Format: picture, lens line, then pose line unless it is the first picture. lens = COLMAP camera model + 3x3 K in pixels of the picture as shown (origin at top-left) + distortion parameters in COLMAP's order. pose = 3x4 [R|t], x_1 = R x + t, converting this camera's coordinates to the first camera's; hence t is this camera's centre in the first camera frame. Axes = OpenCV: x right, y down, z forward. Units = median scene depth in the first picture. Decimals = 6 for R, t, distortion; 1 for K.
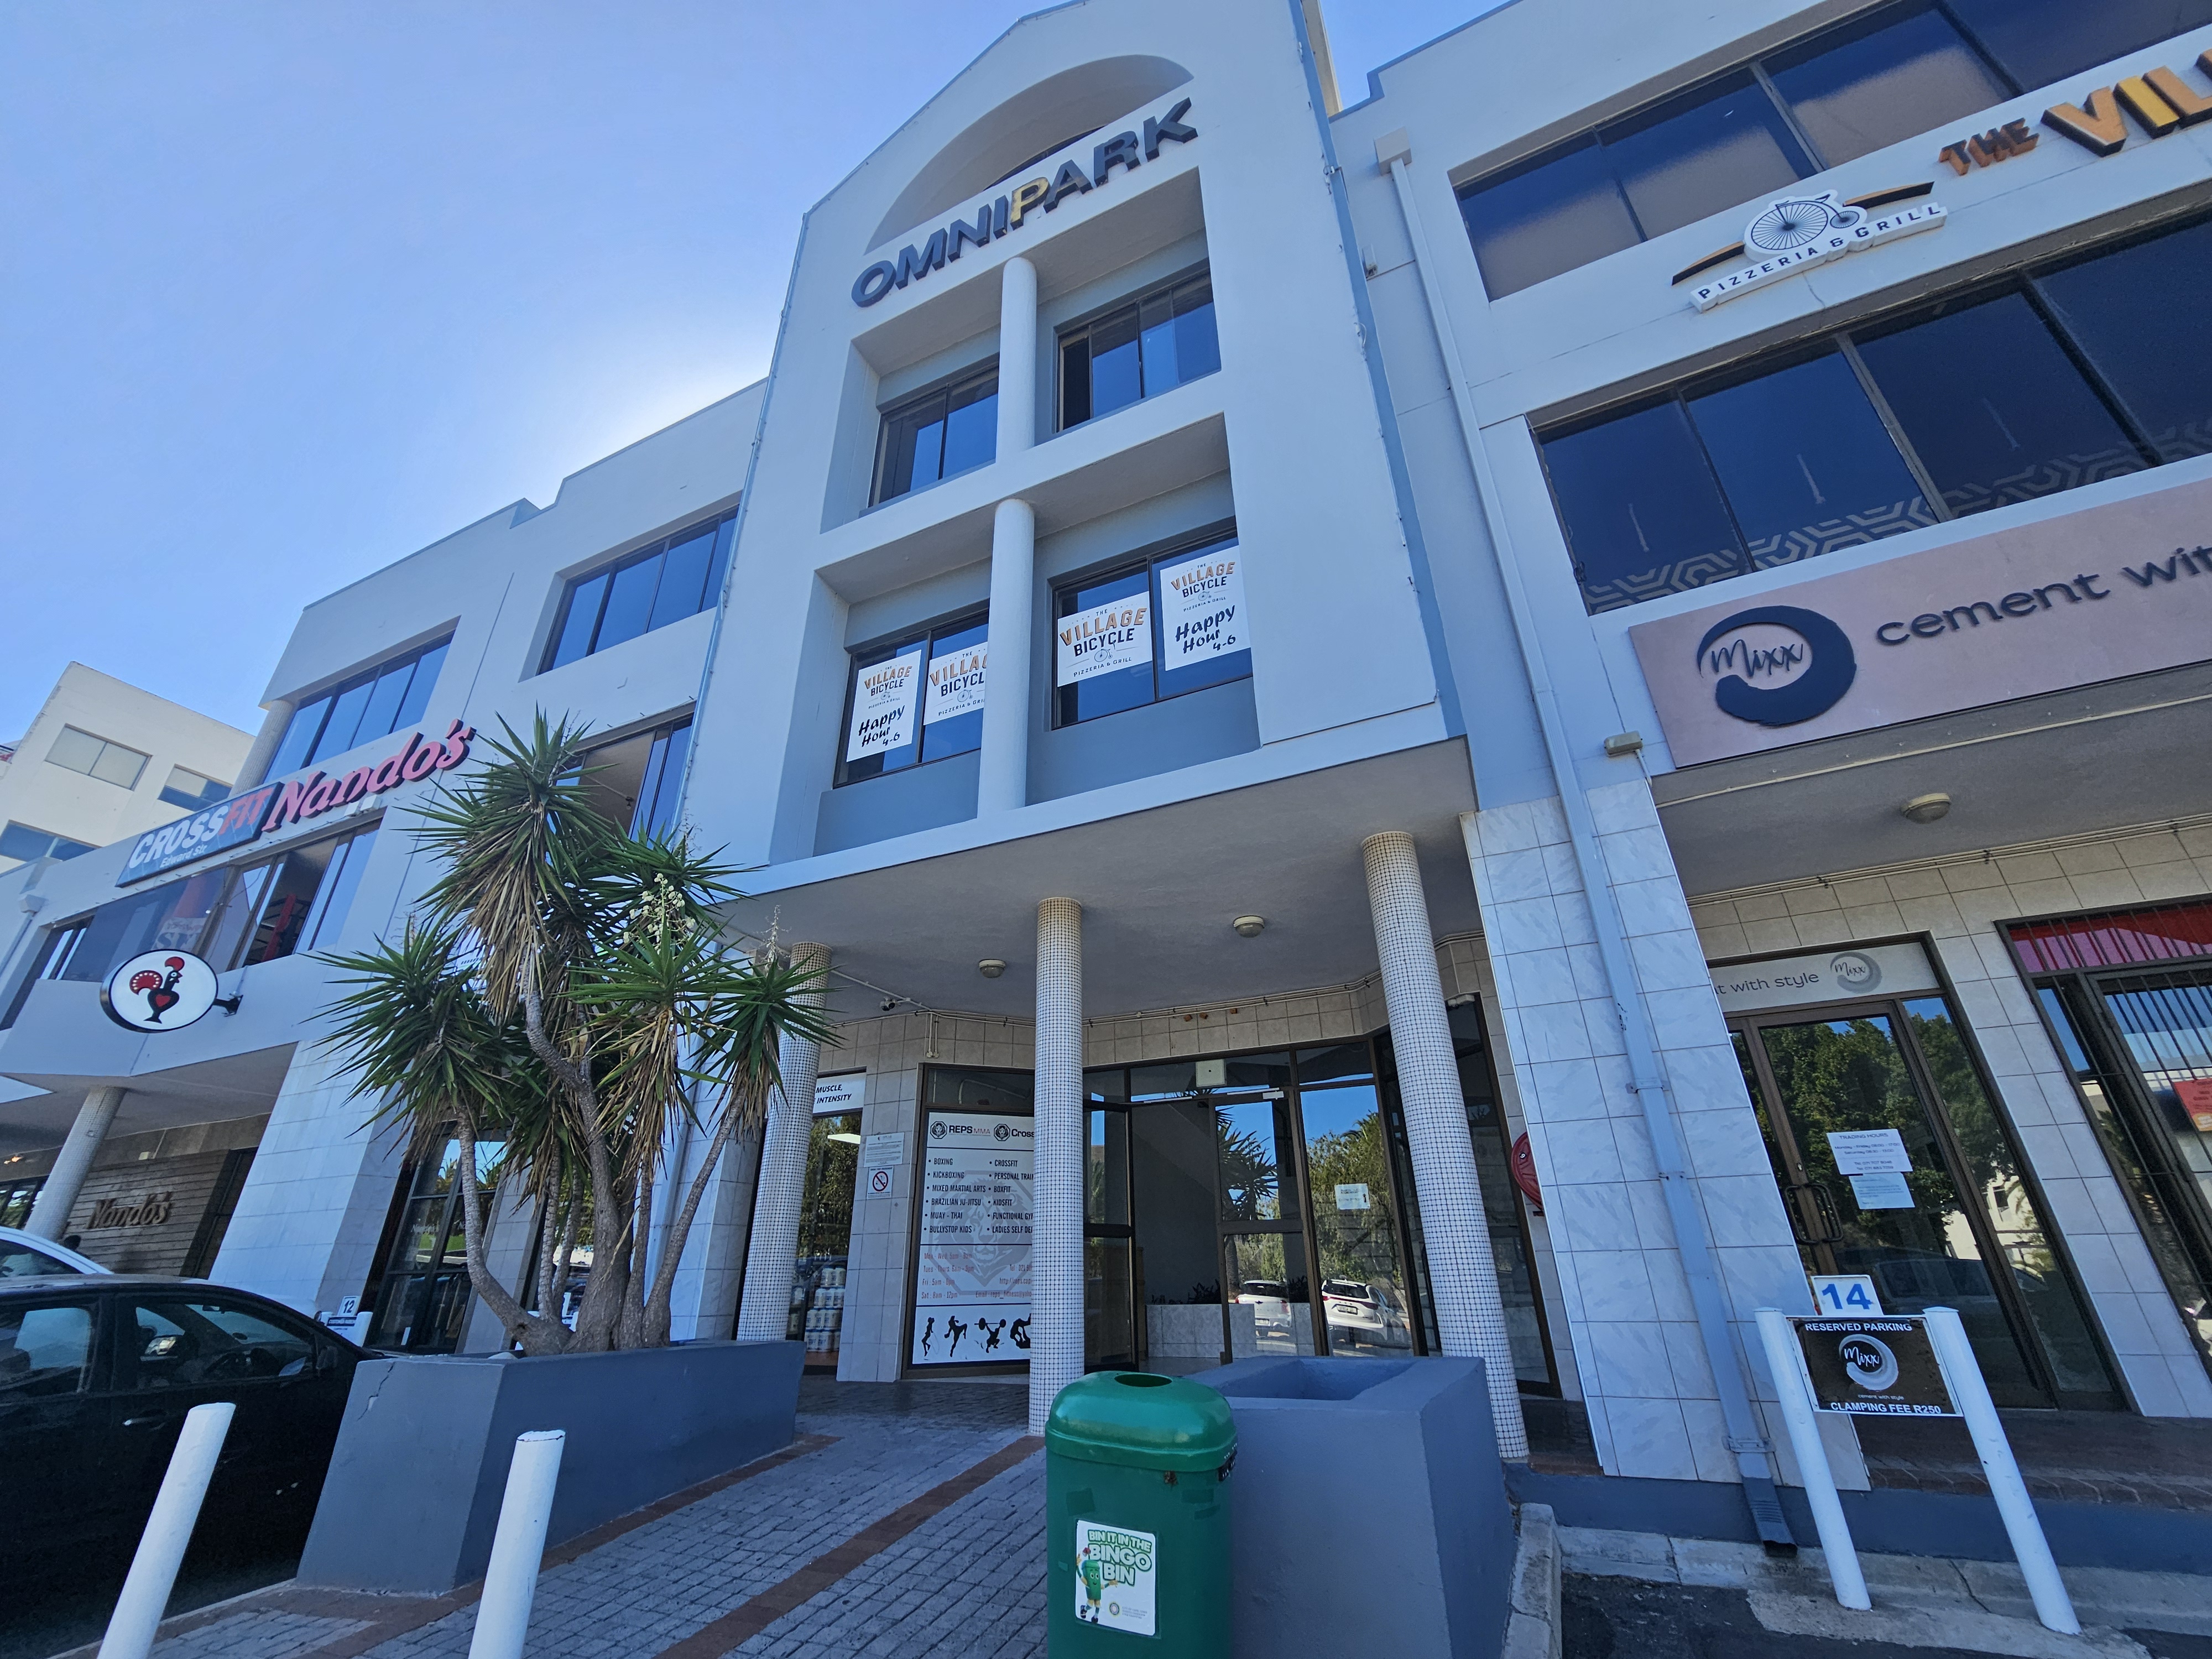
lens RADIAL K [[906.9, 0, 1114.1], [0, 906.9, 829.4], [0, 0, 1]] dist [-0.002391, 0.000591]
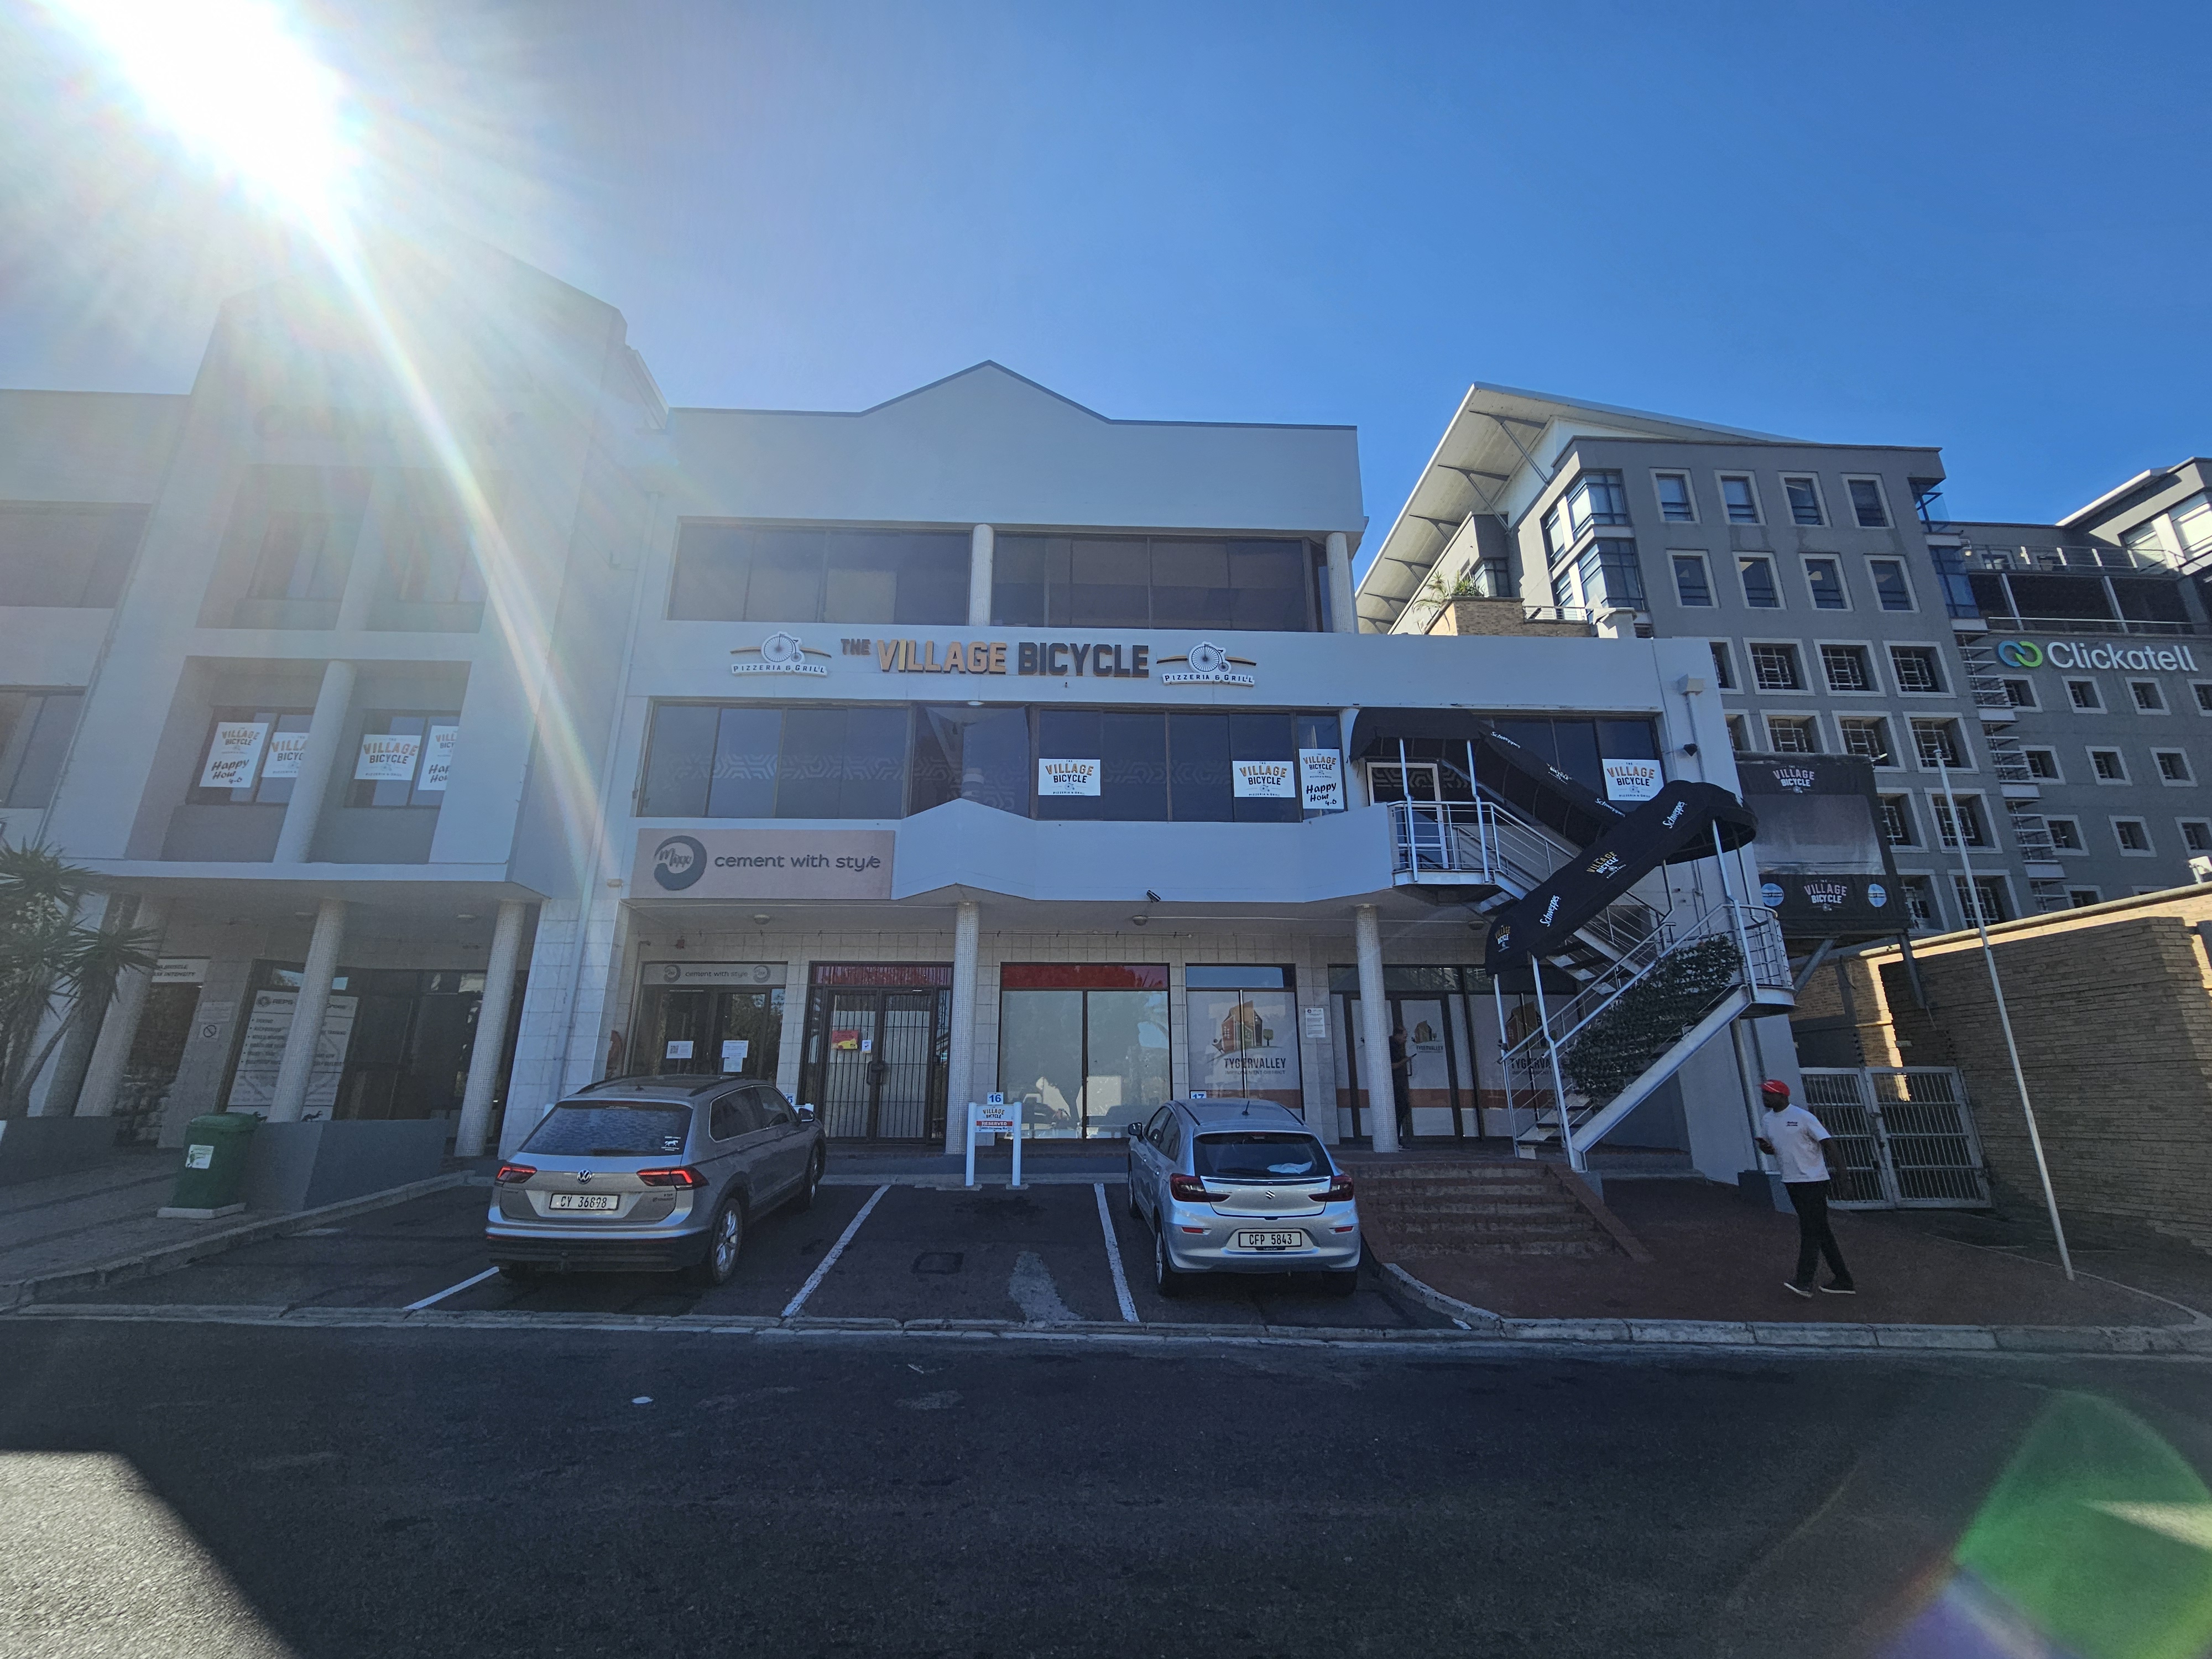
lens RADIAL K [[906.9, 0, 1099.9], [0, 906.9, 829.3], [0, 0, 1]] dist [-0.002391, 0.000591]
pose [[0.892713, 0.149267, 0.425185, 0.493746], [-0.215682, 0.969983, 0.112317, -0.565891], [-0.395657, -0.191972, 0.898111, -1.170008]]
